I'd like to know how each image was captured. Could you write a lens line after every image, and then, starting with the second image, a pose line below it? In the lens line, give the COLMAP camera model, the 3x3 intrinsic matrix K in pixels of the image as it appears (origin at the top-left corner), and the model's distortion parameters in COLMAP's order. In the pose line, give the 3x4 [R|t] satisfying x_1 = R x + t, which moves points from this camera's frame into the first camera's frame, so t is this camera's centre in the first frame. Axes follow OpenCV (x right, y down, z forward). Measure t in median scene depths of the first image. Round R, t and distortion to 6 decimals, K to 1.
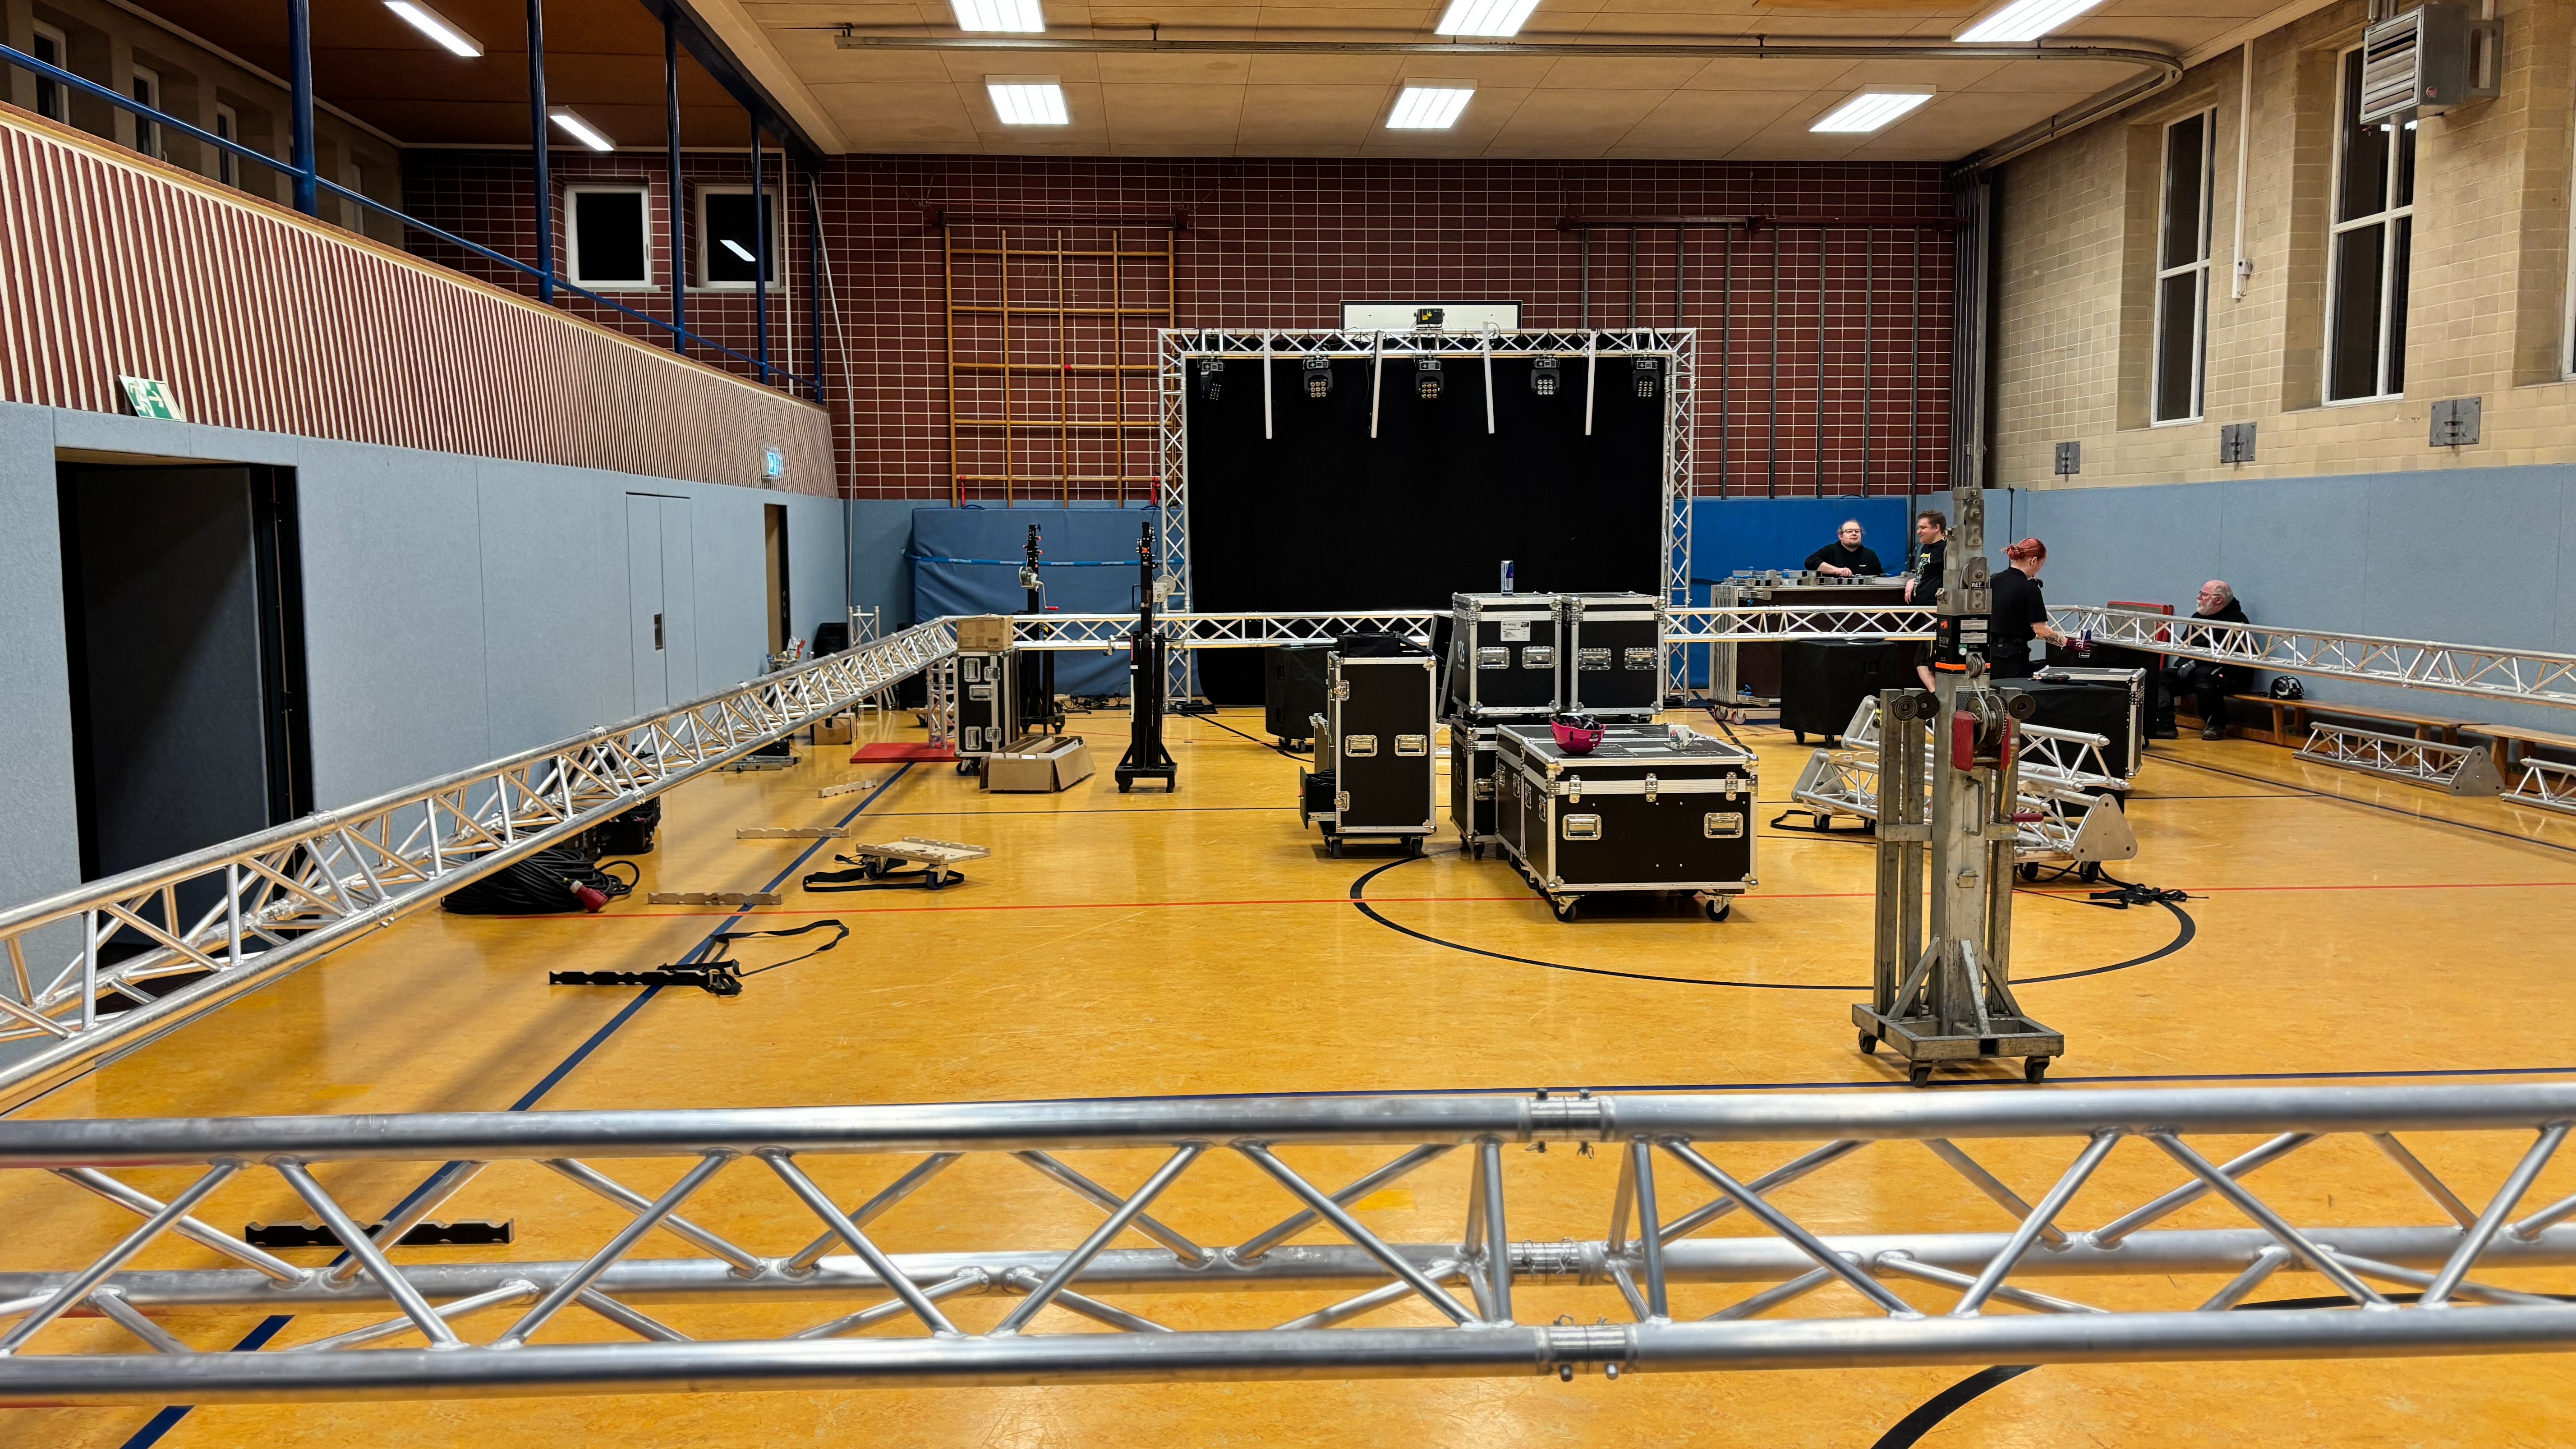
lens RADIAL K [[1946.0, 0, 1289.2], [0, 1946.0, 725.2], [0, 0, 1]] dist [0.058427, -0.063969]
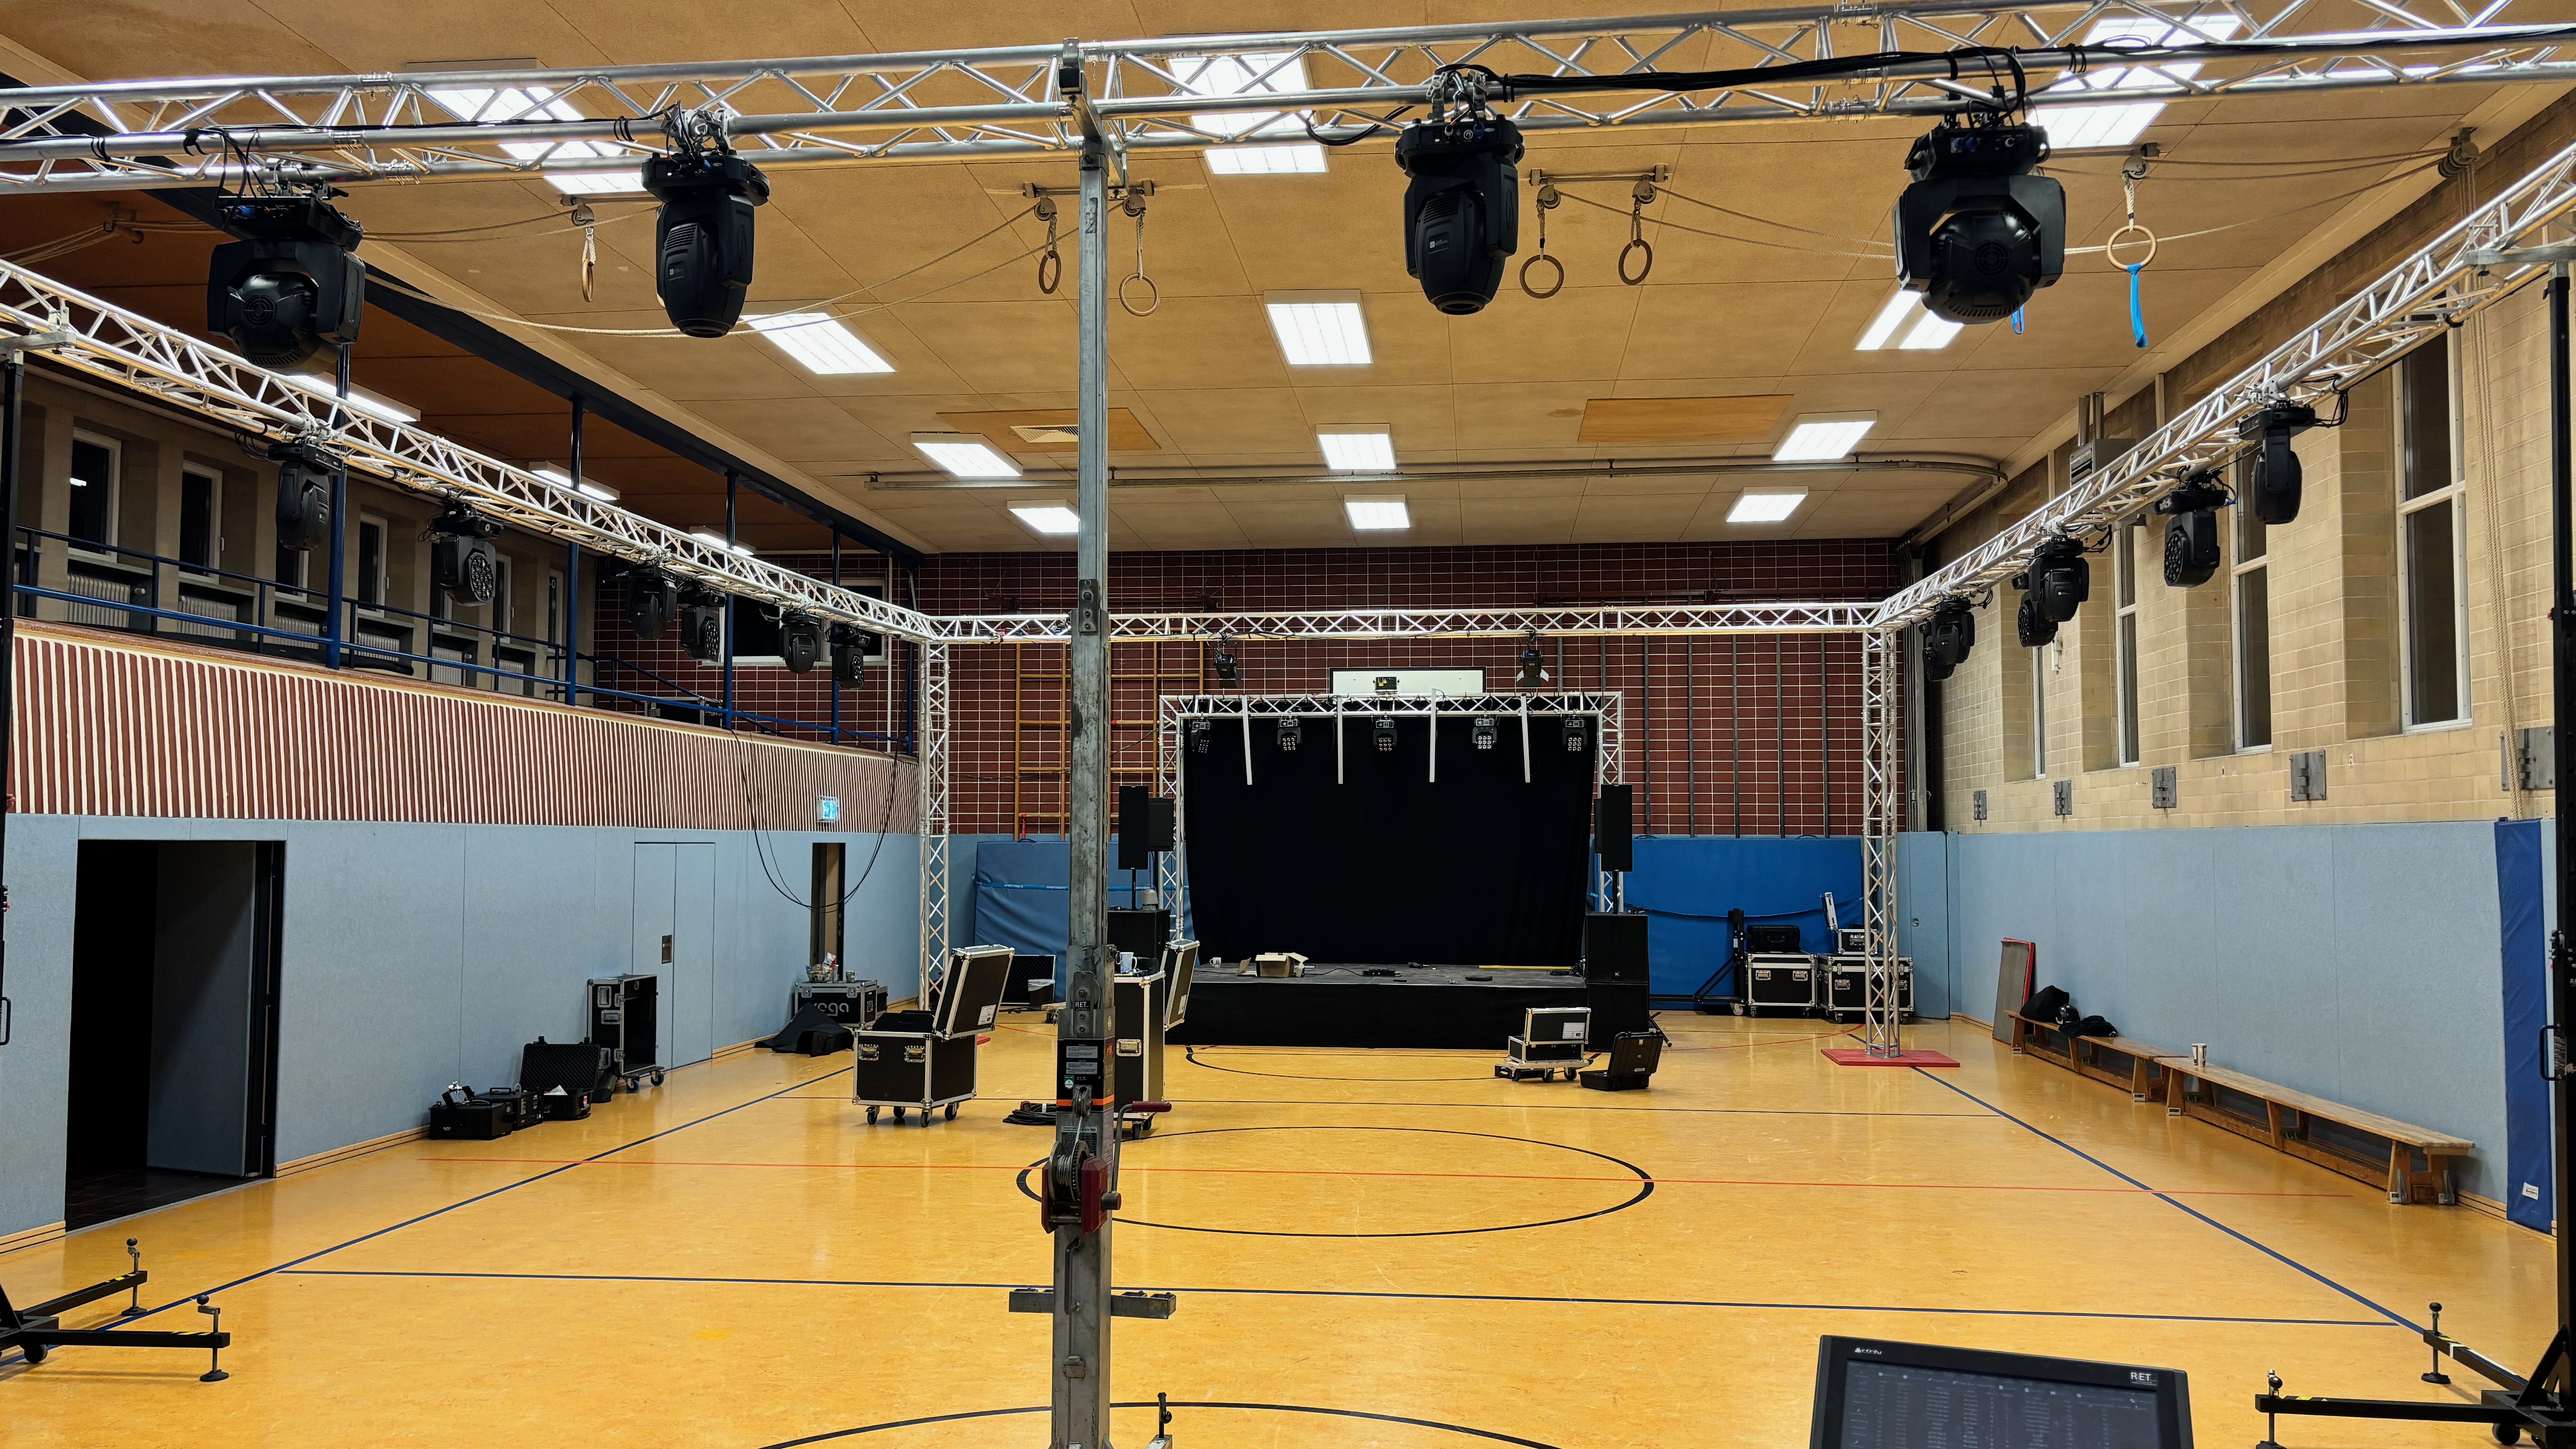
lens RADIAL K [[1937.2, 0, 1281.8], [0, 1937.2, 735.3], [0, 0, 1]] dist [0.087435, -0.112510]
pose [[0.986278, -0.003439, -0.165057, 0.182158], [-0.021910, 0.988213, -0.151508, -0.000616], [0.163632, 0.153045, 0.974578, -0.127225]]
